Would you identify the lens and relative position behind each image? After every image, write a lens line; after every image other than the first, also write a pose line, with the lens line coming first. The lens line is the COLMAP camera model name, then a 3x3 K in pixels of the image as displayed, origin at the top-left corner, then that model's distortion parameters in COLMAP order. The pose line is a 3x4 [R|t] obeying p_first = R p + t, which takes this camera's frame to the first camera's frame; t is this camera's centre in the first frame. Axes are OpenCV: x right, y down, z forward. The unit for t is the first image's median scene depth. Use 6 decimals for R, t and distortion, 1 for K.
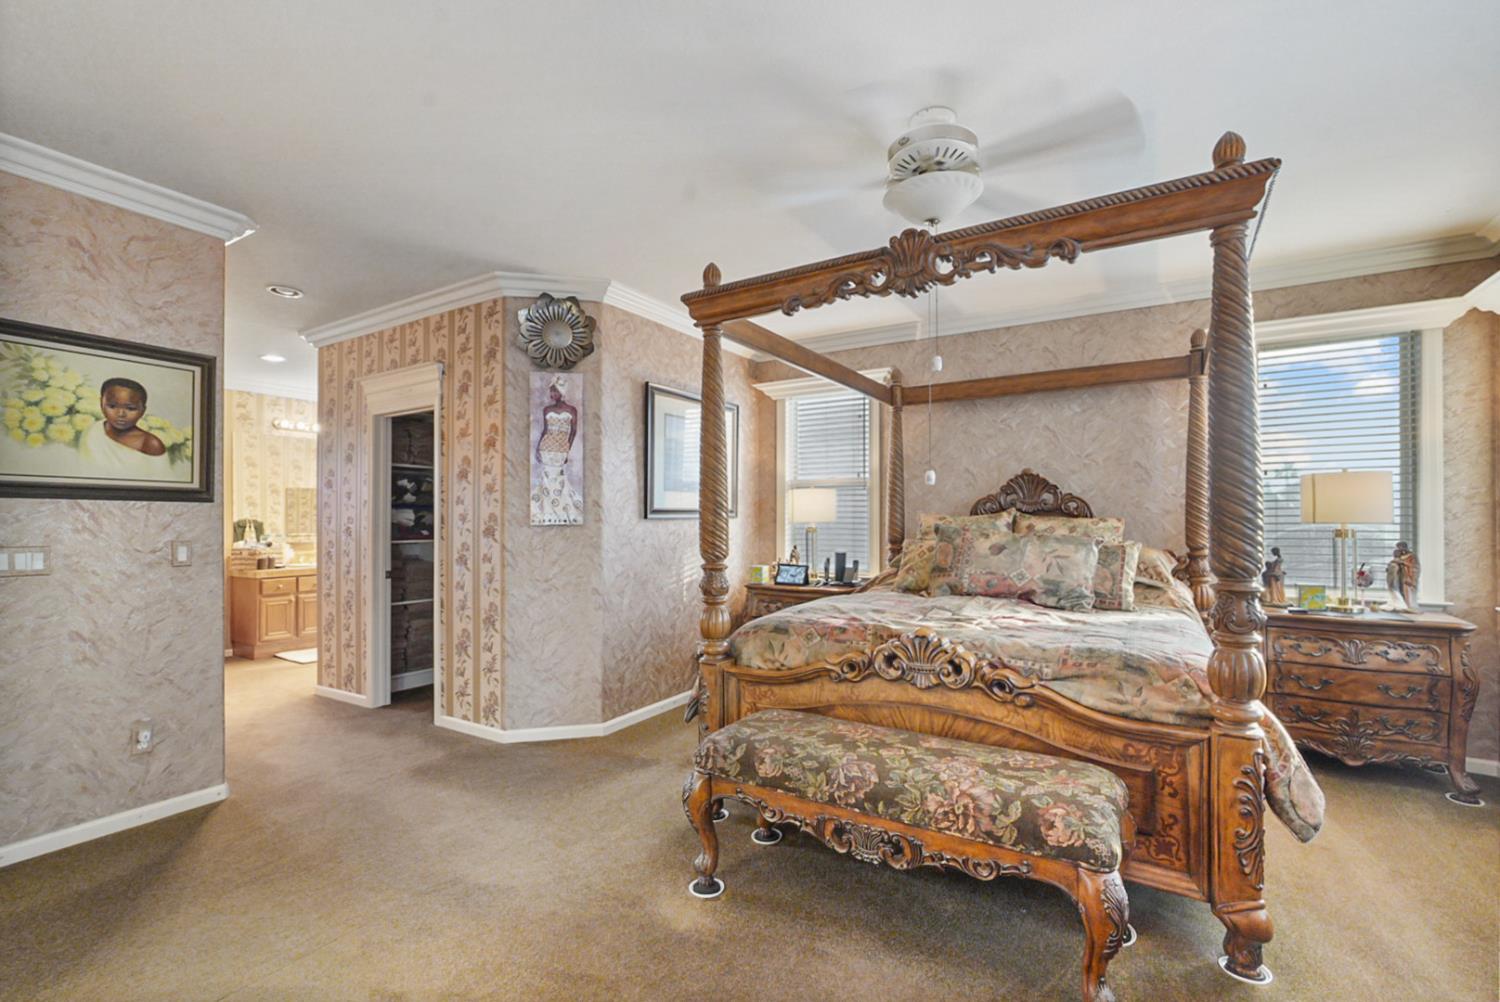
lens RADIAL K [[673.5, 0, 748.9], [0, 673.5, 512.7], [0, 0, 1]] dist [-0.004894, 0.004475]
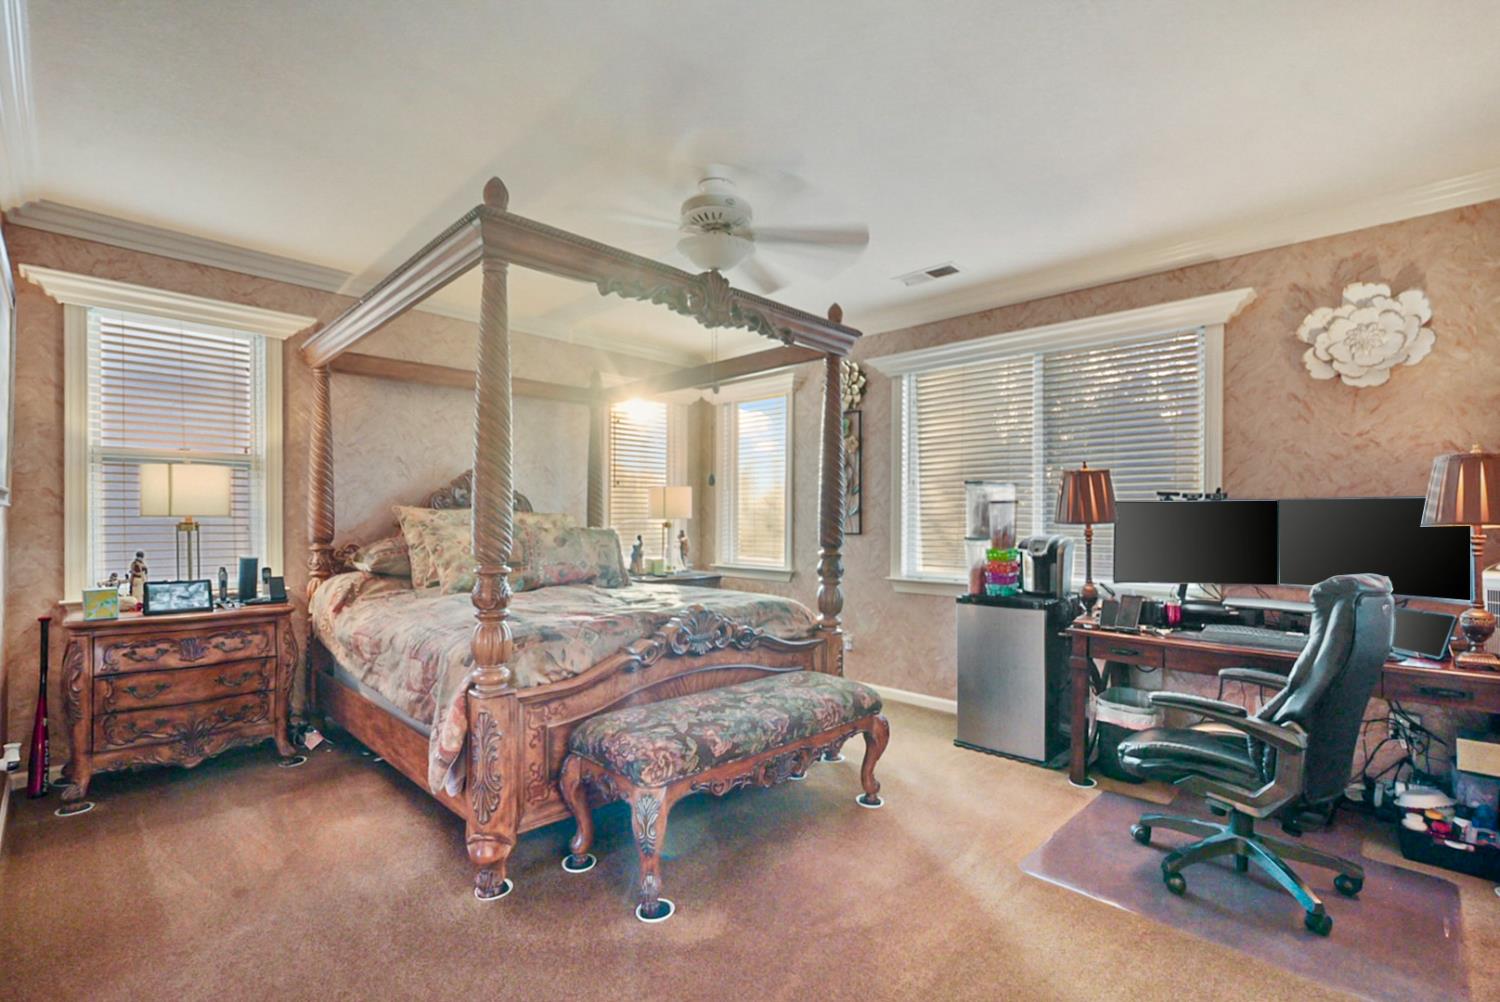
lens RADIAL K [[673.5, 0, 750.6], [0, 673.5, 527.3], [0, 0, 1]] dist [-0.004894, 0.004475]
pose [[0.226518, -0.009458, 0.973961, -0.773438], [-0.017767, 0.999746, 0.013841, 0.012566], [-0.973845, -0.020439, 0.226292, 0.557124]]
